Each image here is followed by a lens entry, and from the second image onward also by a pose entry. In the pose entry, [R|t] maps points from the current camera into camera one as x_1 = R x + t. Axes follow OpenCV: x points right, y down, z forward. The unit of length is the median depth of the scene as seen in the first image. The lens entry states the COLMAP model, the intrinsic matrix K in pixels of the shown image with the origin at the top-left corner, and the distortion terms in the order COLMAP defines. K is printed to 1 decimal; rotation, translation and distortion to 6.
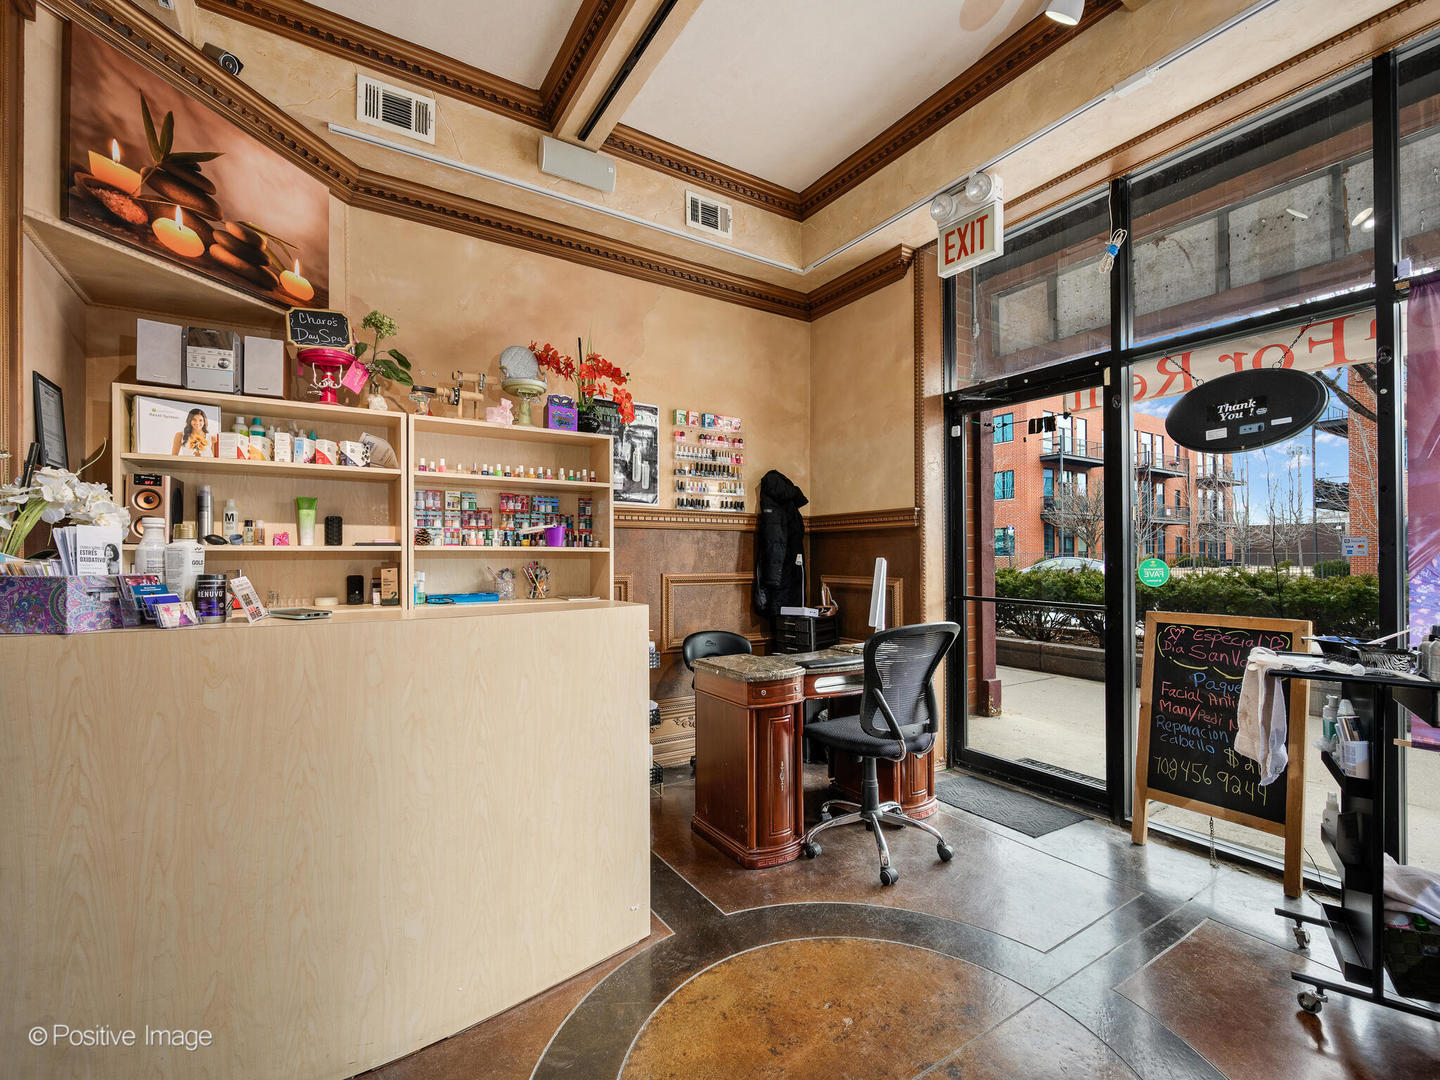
lens RADIAL K [[641.9, 0, 716.8], [0, 641.9, 550.4], [0, 0, 1]] dist [-0.000031, -0.000057]
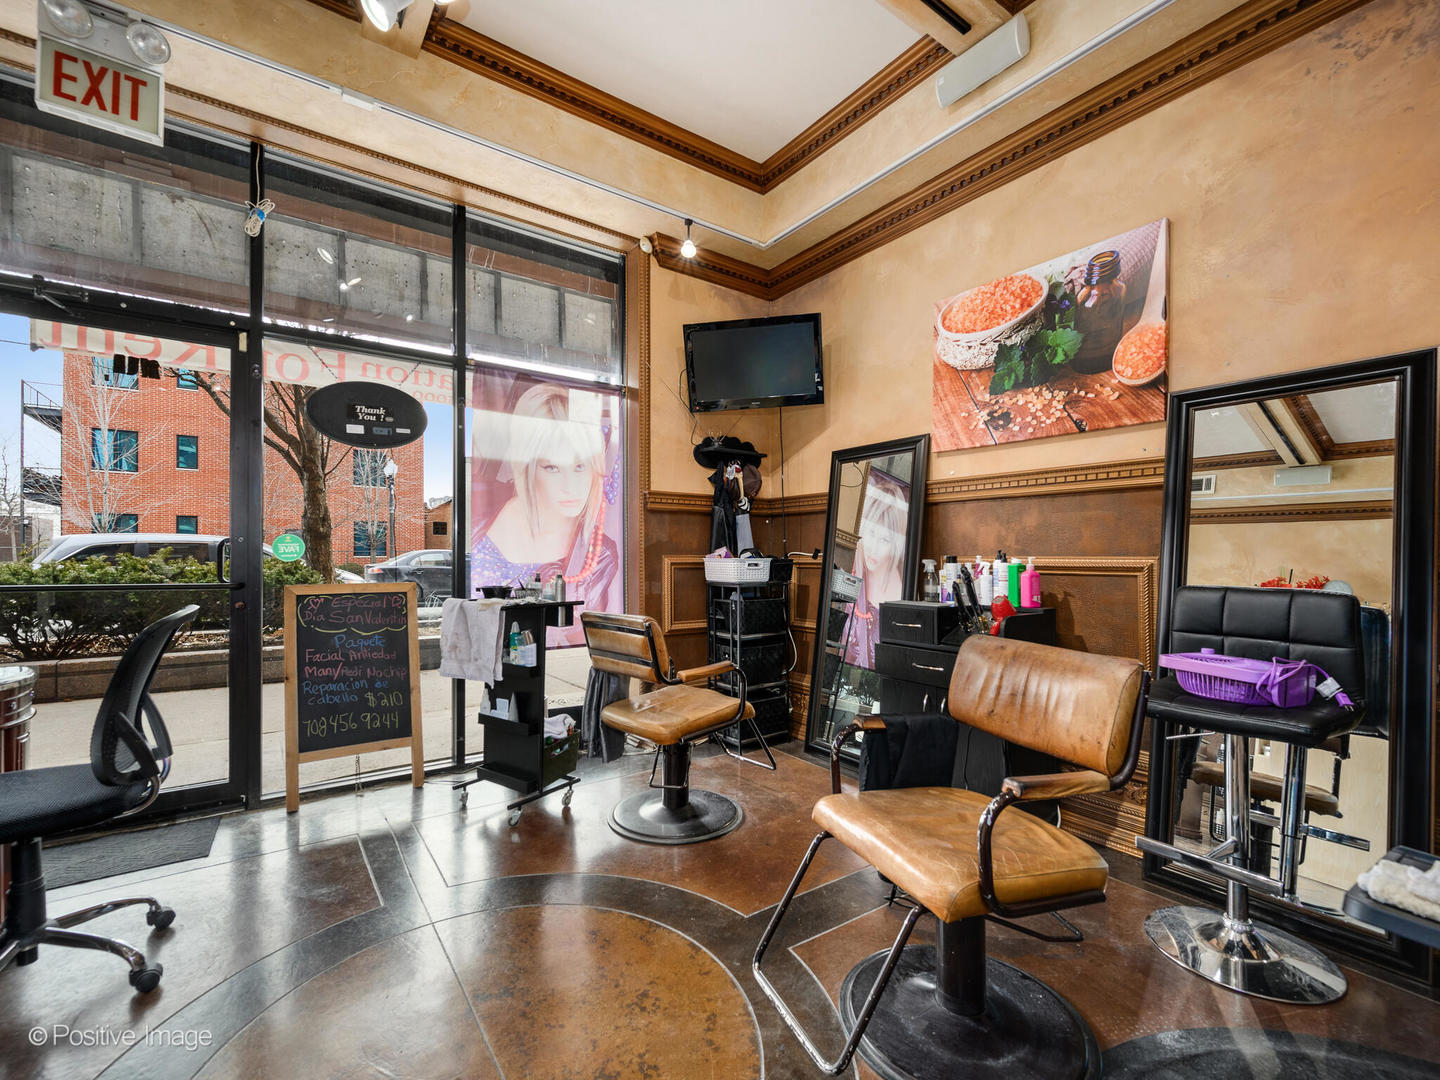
lens RADIAL K [[641.9, 0, 716.5], [0, 641.9, 541.8], [0, 0, 1]] dist [-0.000031, -0.000057]
pose [[-0.048941, 0.020989, 0.998581, -0.419877], [-0.012997, 0.999681, -0.021650, 0.041481], [-0.998717, -0.014039, -0.048653, 0.391750]]
